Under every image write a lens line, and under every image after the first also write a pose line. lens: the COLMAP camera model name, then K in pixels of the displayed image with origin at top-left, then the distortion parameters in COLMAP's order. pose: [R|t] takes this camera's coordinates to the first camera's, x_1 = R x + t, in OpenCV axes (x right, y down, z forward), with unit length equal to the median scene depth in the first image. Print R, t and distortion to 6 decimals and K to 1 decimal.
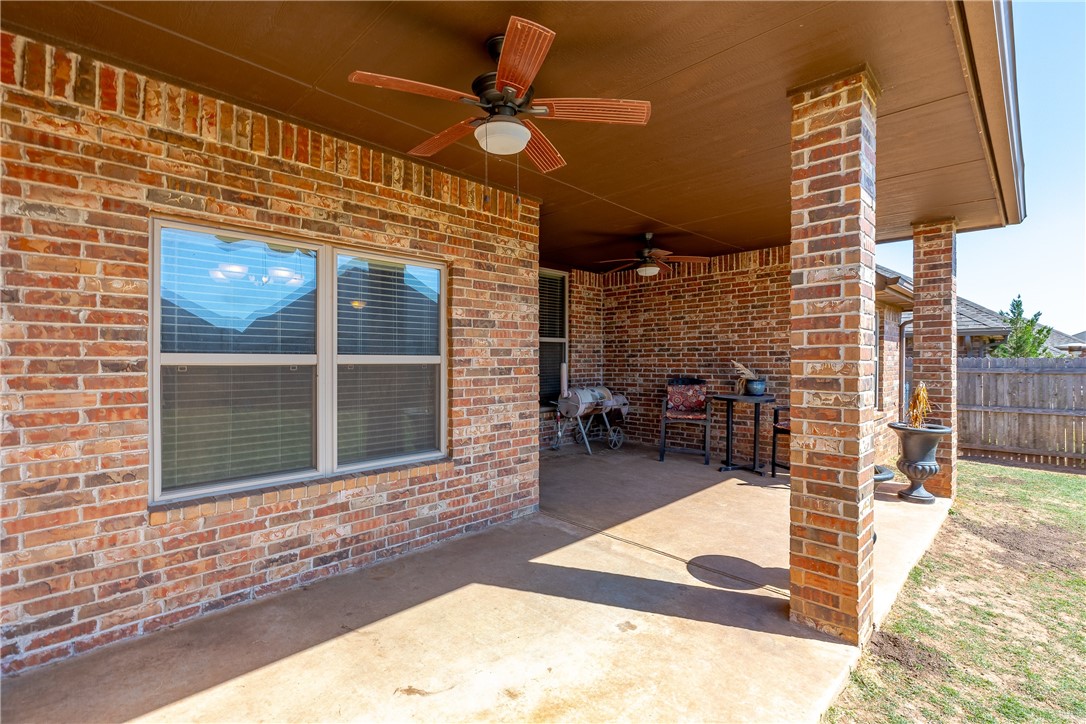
lens RADIAL K [[498.6, 0, 543.0], [0, 498.6, 362.0], [0, 0, 1]] dist [0.002285, 0.000122]
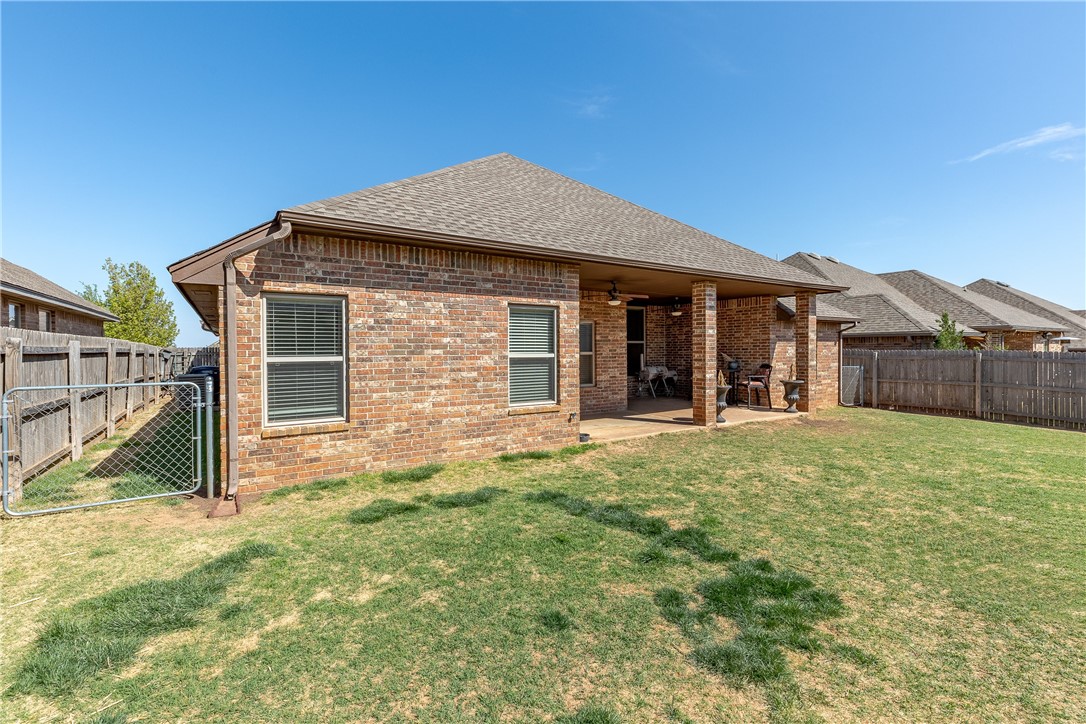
lens RADIAL K [[493.9, 0, 544.8], [0, 493.9, 346.3], [0, 0, 1]] dist [0.001625, 0.000253]
pose [[0.979624, -0.005132, -0.200774, 0.098337], [0.003022, 0.999937, -0.010818, -0.013896], [0.200817, 0.009990, 0.979578, -1.774319]]
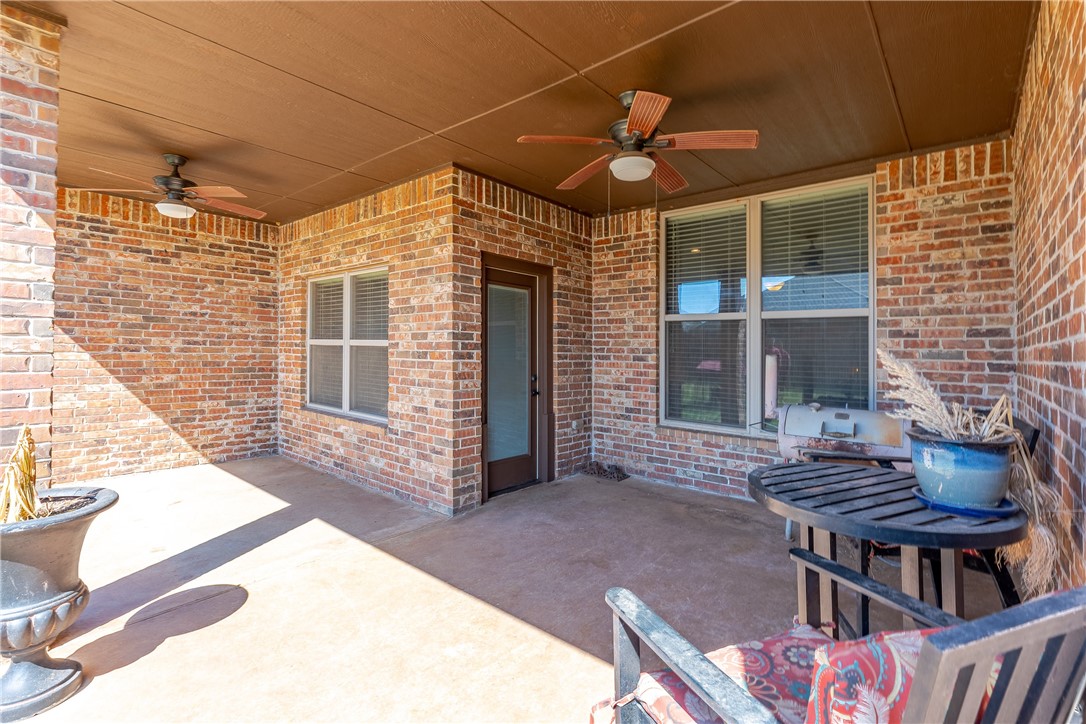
lens RADIAL K [[493.9, 0, 544.8], [0, 493.9, 346.3], [0, 0, 1]] dist [0.001625, 0.000253]
pose [[0.073671, -0.002452, -0.997280, 0.921495], [-0.022276, 0.999743, -0.004104, -0.000296], [0.997034, 0.022518, 0.073597, 1.158630]]
